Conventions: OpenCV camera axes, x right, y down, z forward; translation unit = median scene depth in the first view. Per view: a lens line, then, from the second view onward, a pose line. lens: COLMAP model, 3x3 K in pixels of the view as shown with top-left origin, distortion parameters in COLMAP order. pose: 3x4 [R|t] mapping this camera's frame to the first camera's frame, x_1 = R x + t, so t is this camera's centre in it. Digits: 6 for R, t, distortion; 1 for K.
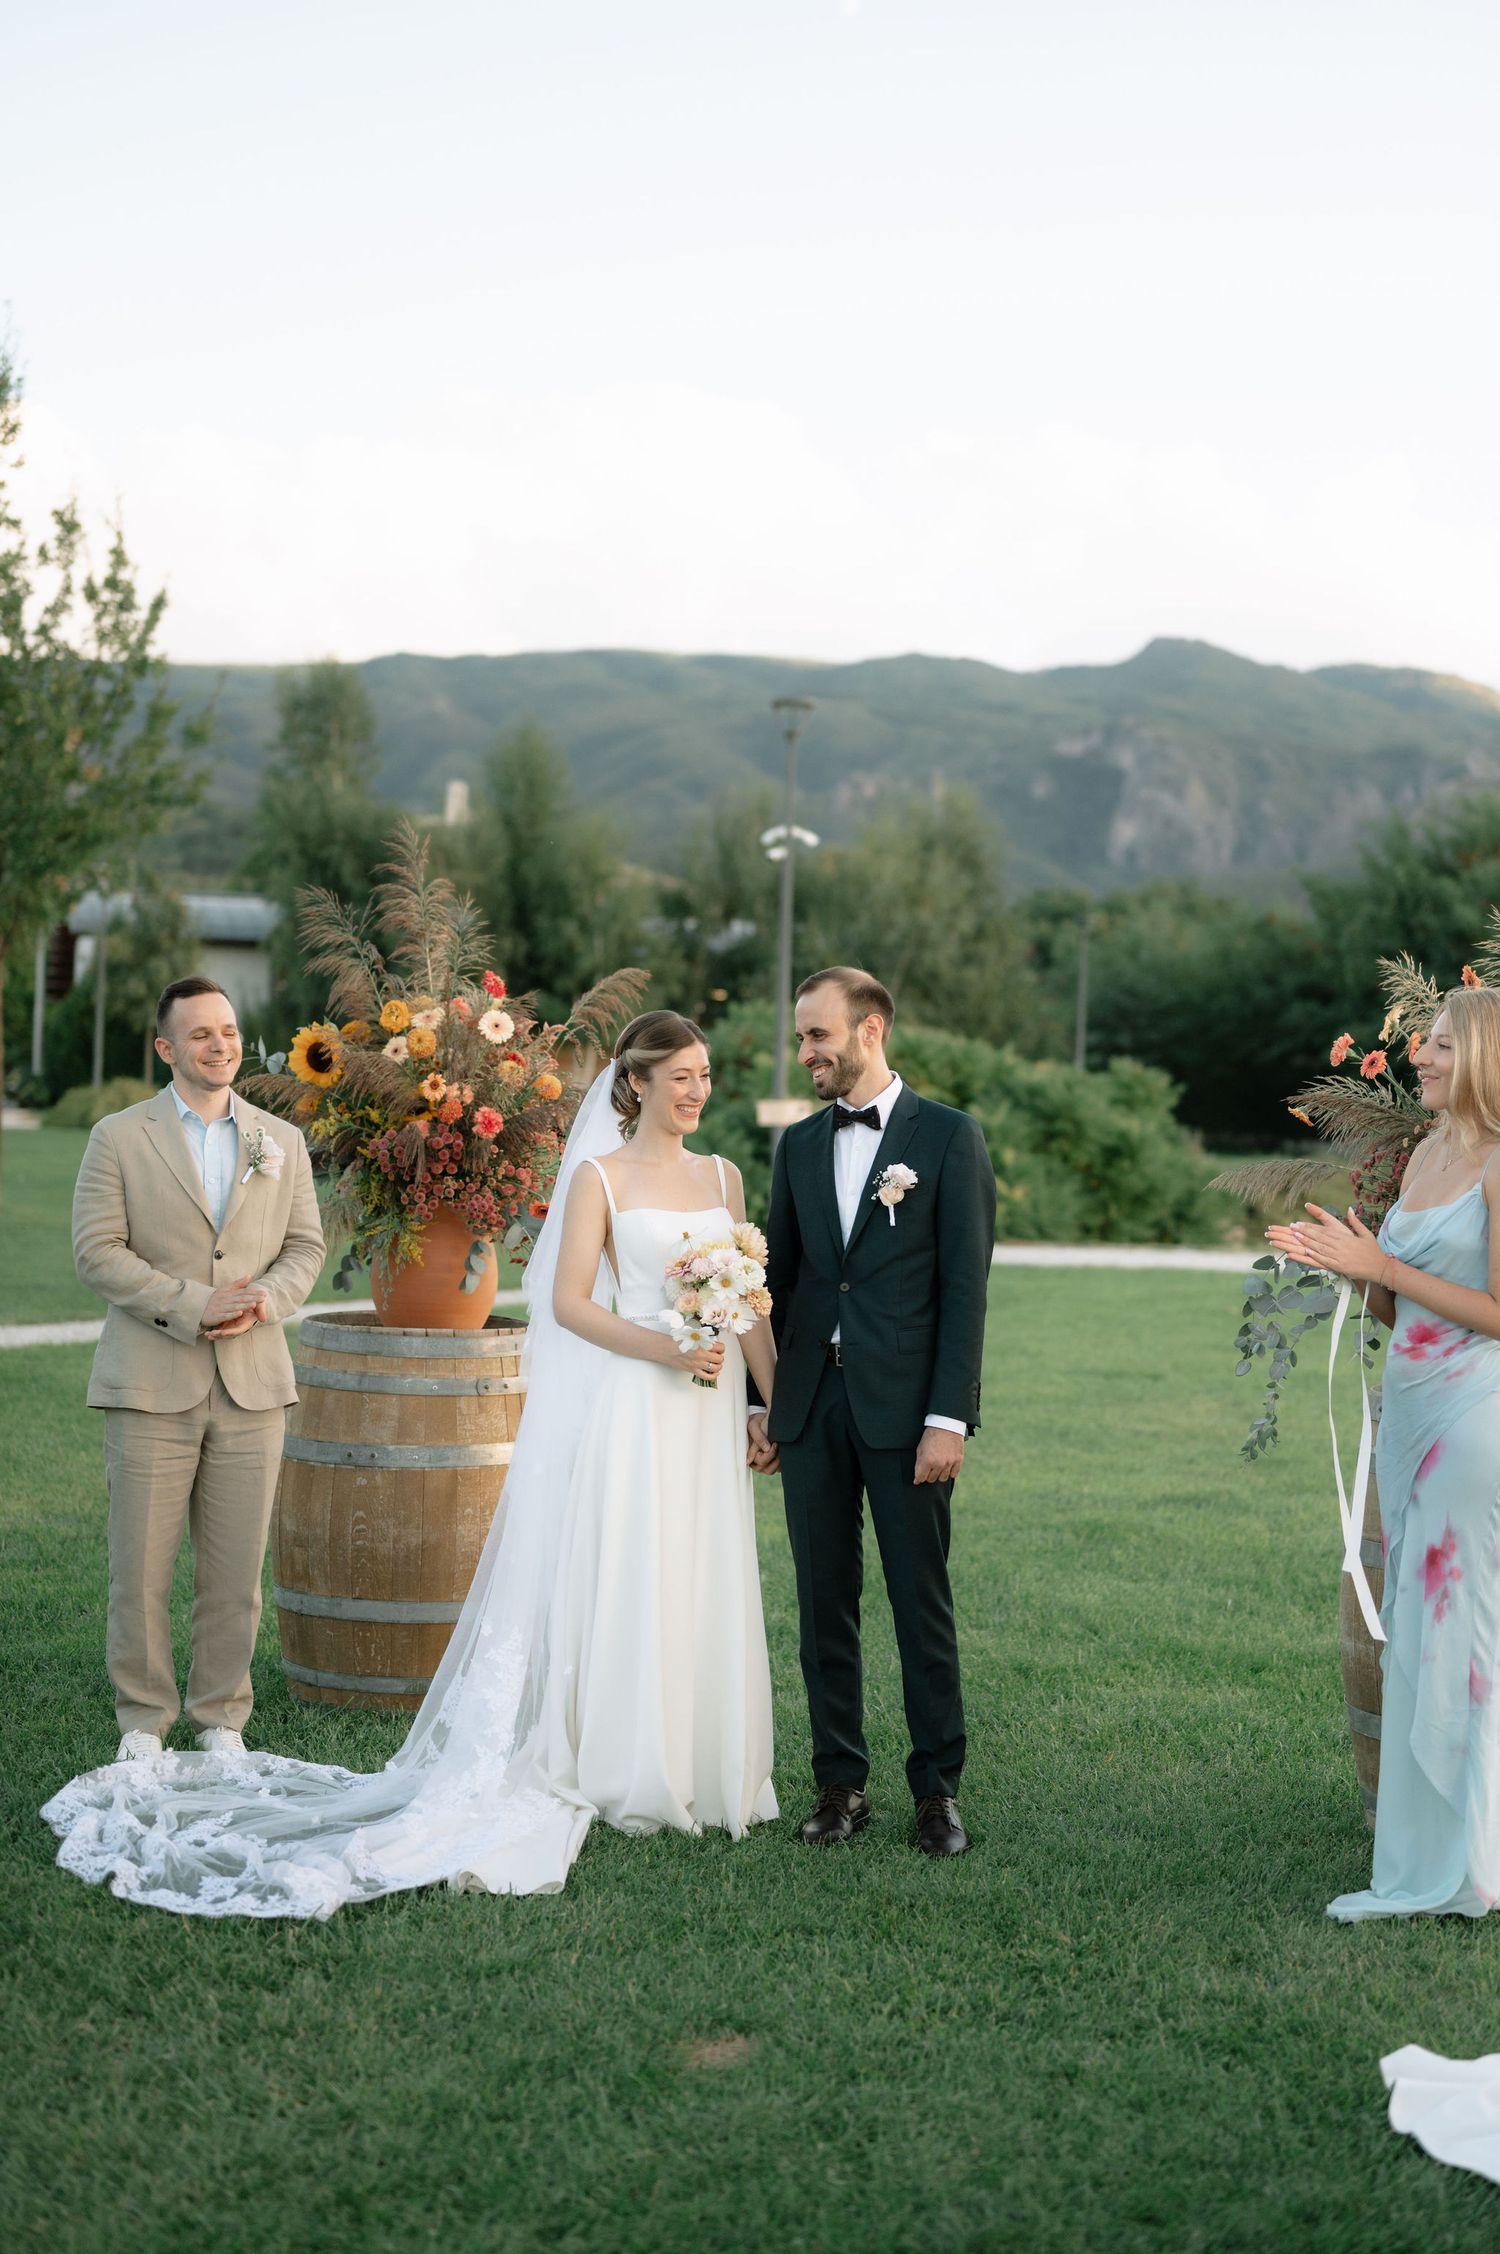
lens RADIAL K [[3244.4, 0, 750.0], [0, 3244.4, 1127.0], [0, 0, 1]] dist [0.007018, 0.004409]
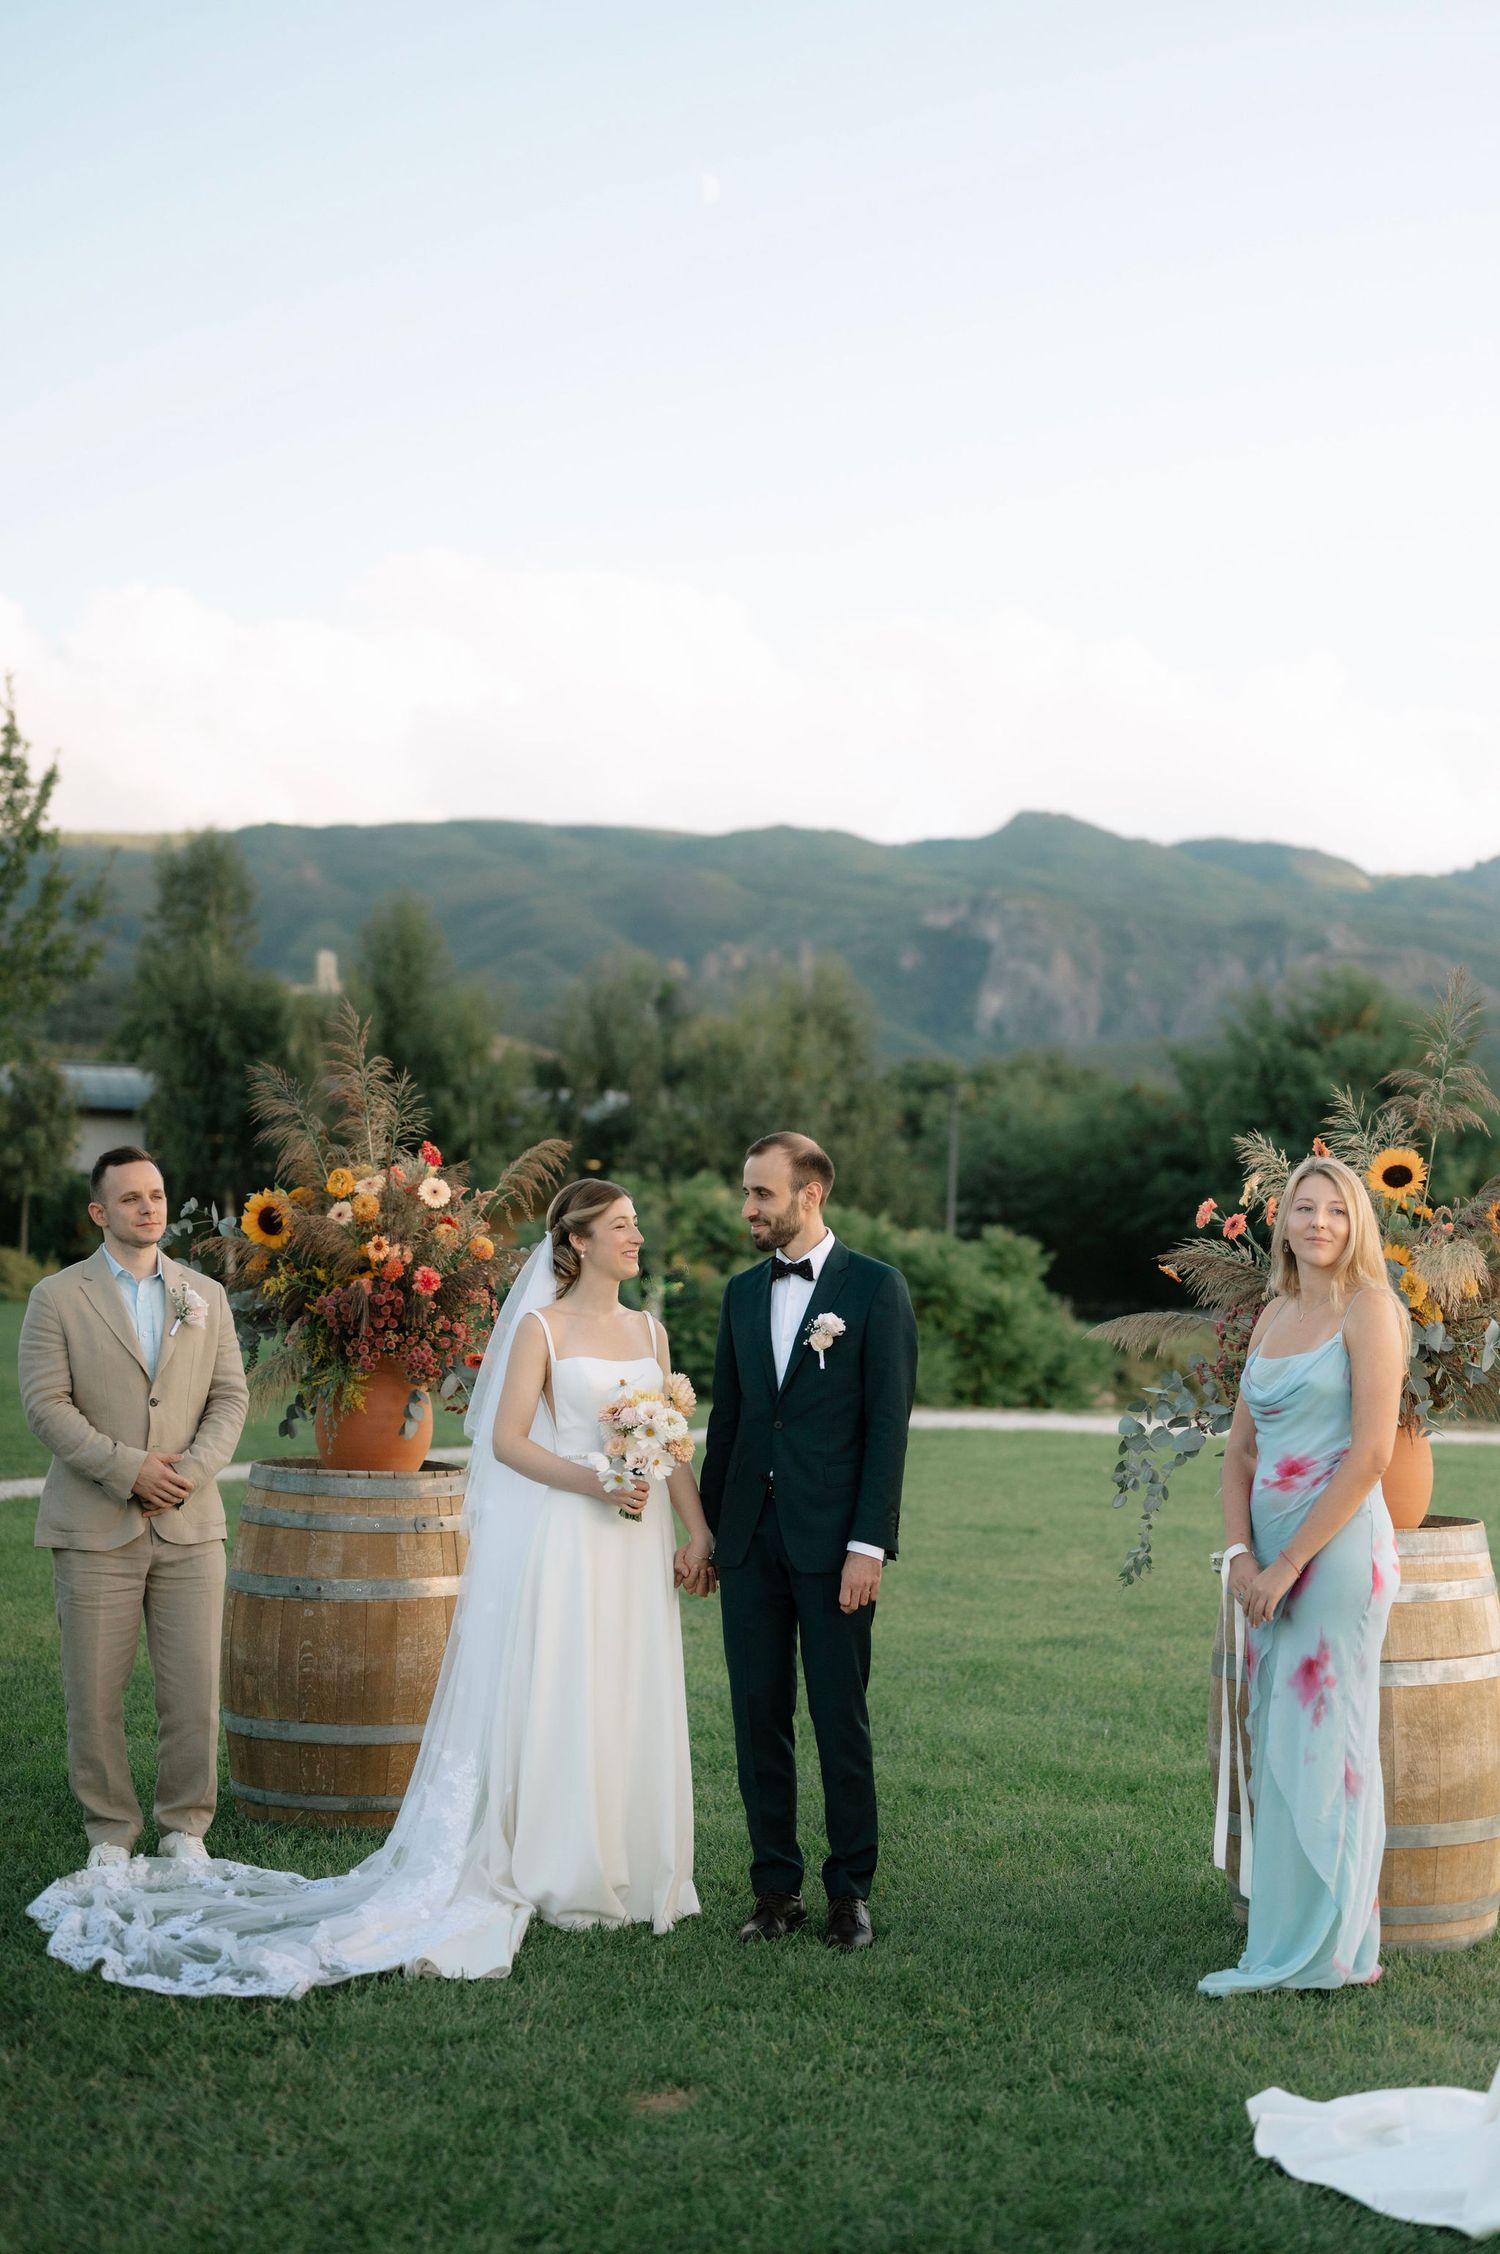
lens RADIAL K [[3267.4, 0, 720.1], [0, 3267.4, 1131.2], [0, 0, 1]] dist [0.023145, -0.075066]
pose [[0.999479, 0.001548, 0.032251, -0.017132], [0.000094, 0.998707, -0.050836, 0.004083], [-0.032288, 0.050812, 0.998186, -0.096480]]
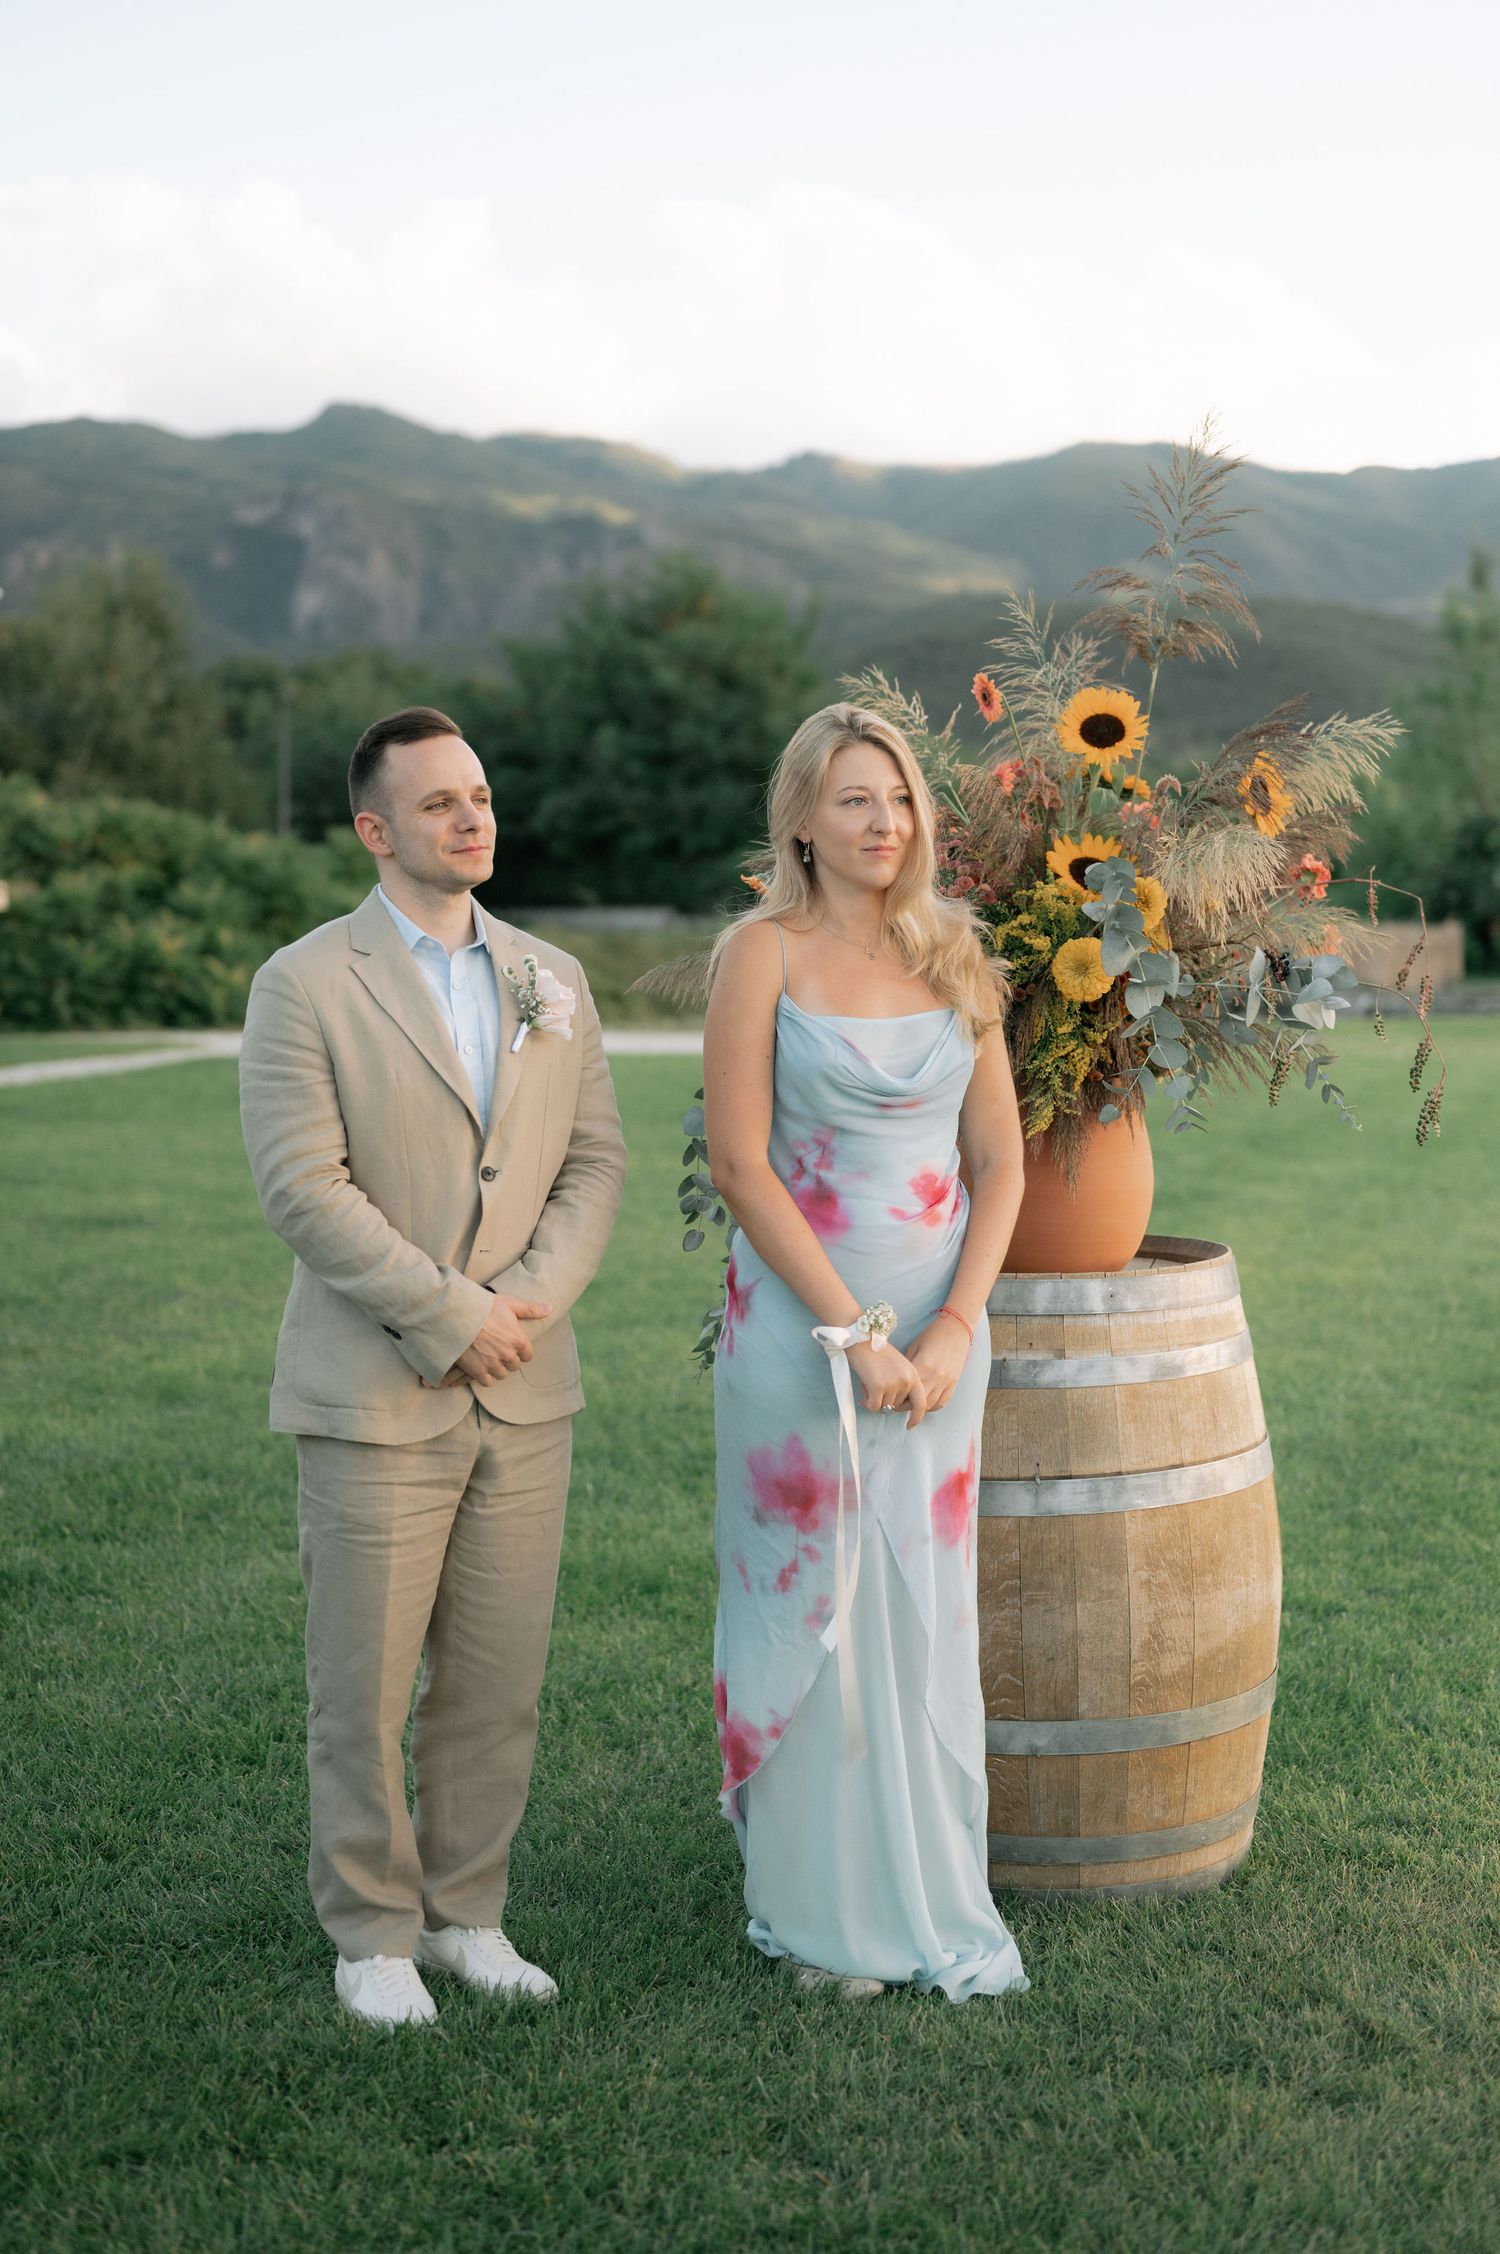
lens RADIAL K [[3168.6, 0, 750.0], [0, 3168.6, 1127.0], [0, 0, 1]] dist [-0.018896, -0.018988]
pose [[0.967775, -0.043798, 0.247979, -0.007617], [0.025847, 0.996834, 0.075190, -0.002808], [-0.250487, -0.066357, 0.965843, 0.265271]]
